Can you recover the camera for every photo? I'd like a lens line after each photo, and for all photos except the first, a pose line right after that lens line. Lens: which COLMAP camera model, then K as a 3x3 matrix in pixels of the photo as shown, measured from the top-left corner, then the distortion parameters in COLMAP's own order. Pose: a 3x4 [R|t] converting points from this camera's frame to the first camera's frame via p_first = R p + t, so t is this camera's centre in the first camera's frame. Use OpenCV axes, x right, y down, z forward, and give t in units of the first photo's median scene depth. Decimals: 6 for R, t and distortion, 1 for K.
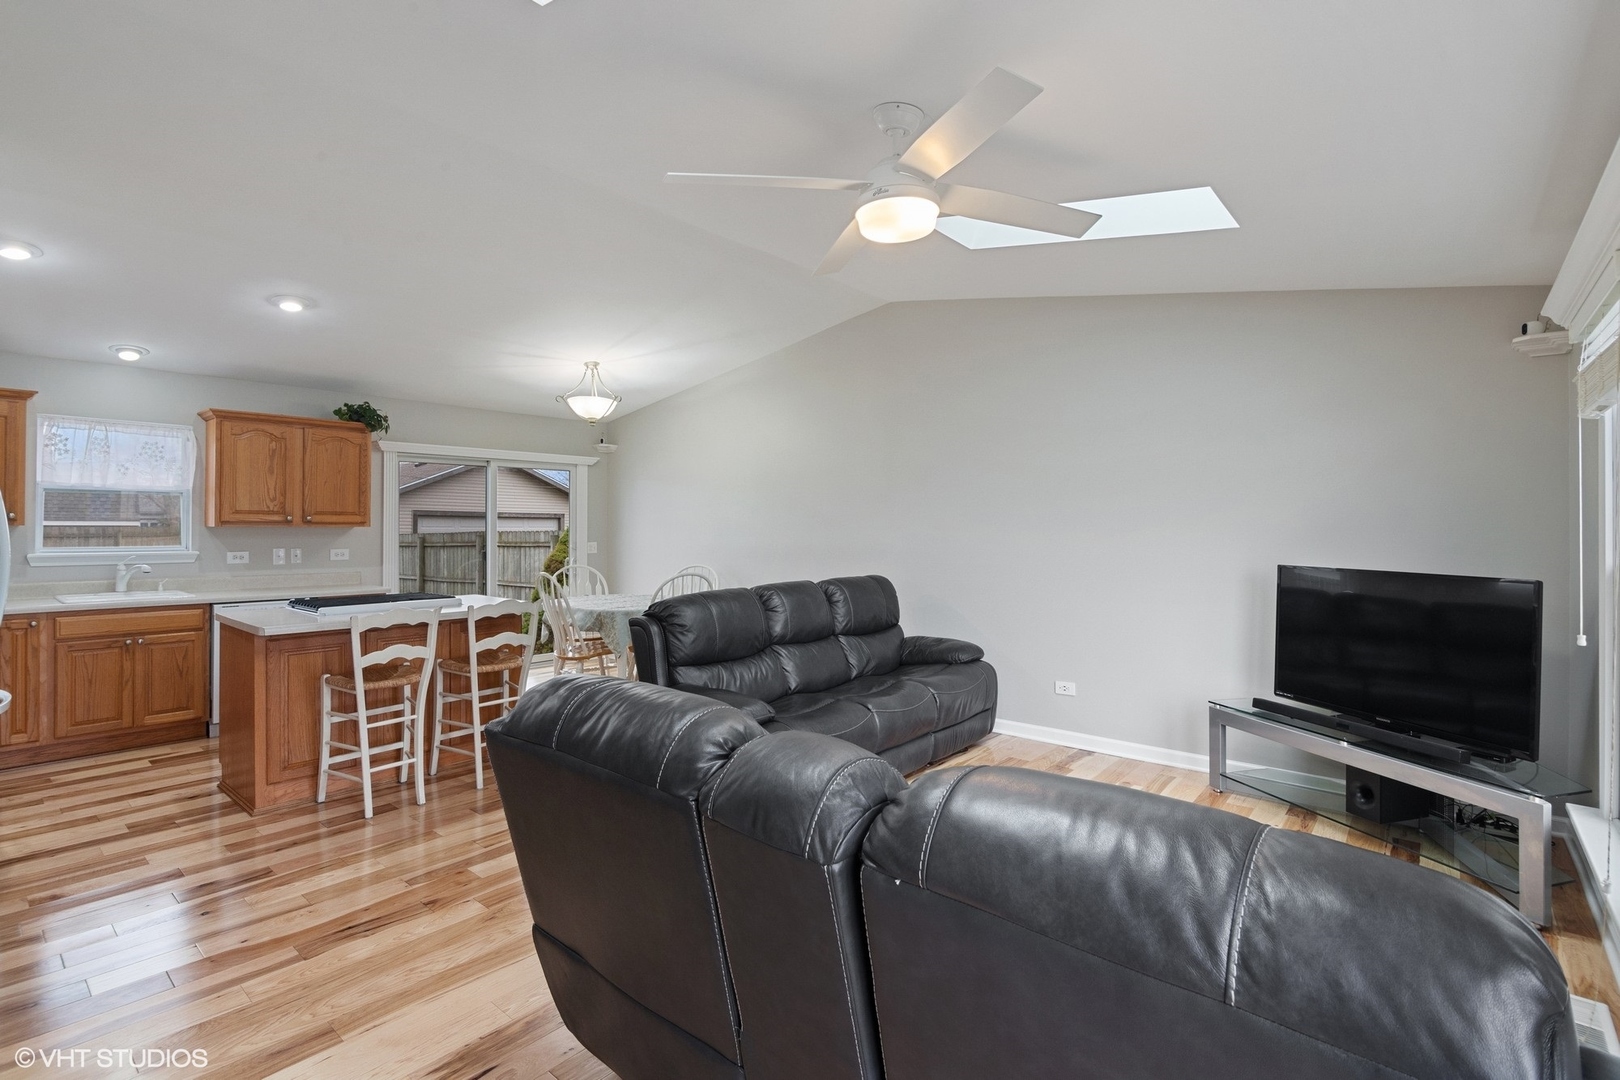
lens RADIAL K [[744.3, 0, 798.7], [0, 744.3, 527.2], [0, 0, 1]] dist [-0.002958, -0.000523]
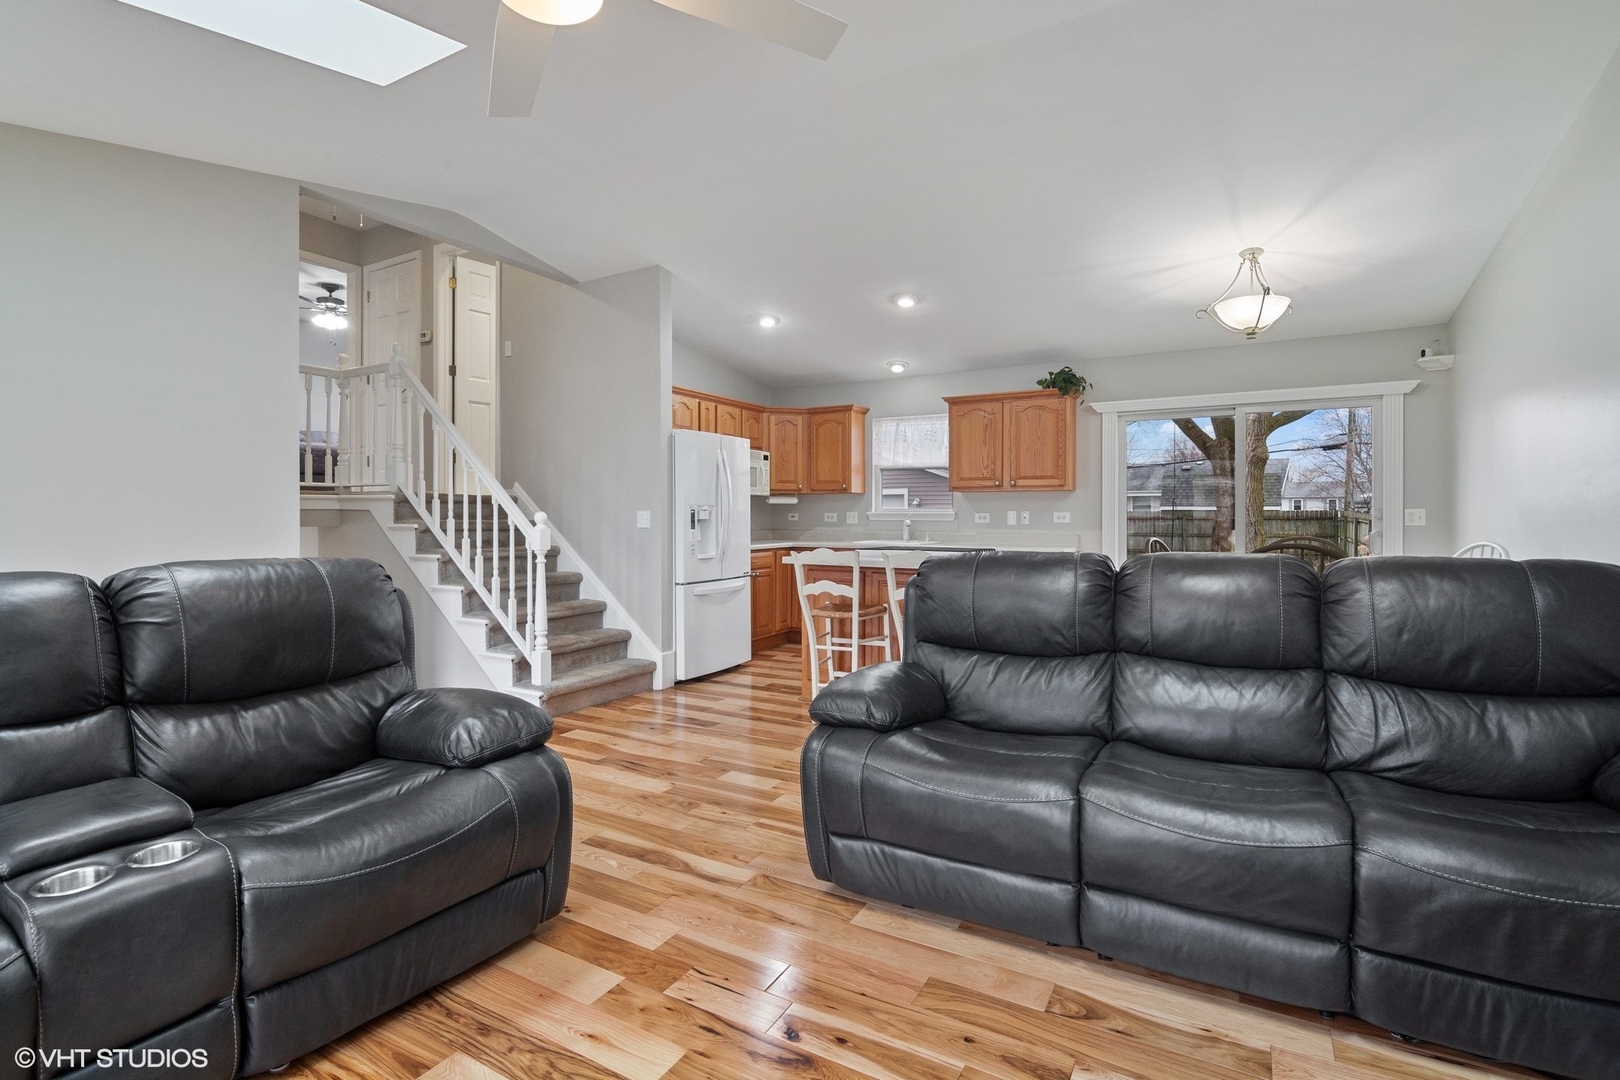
lens RADIAL K [[744.3, 0, 798.7], [0, 744.3, 527.2], [0, 0, 1]] dist [-0.002958, -0.000523]
pose [[0.204763, 0.016452, -0.978673, 0.361430], [0.001955, 0.999850, 0.017217, 0.034386], [0.978810, -0.005438, 0.204701, 0.455848]]
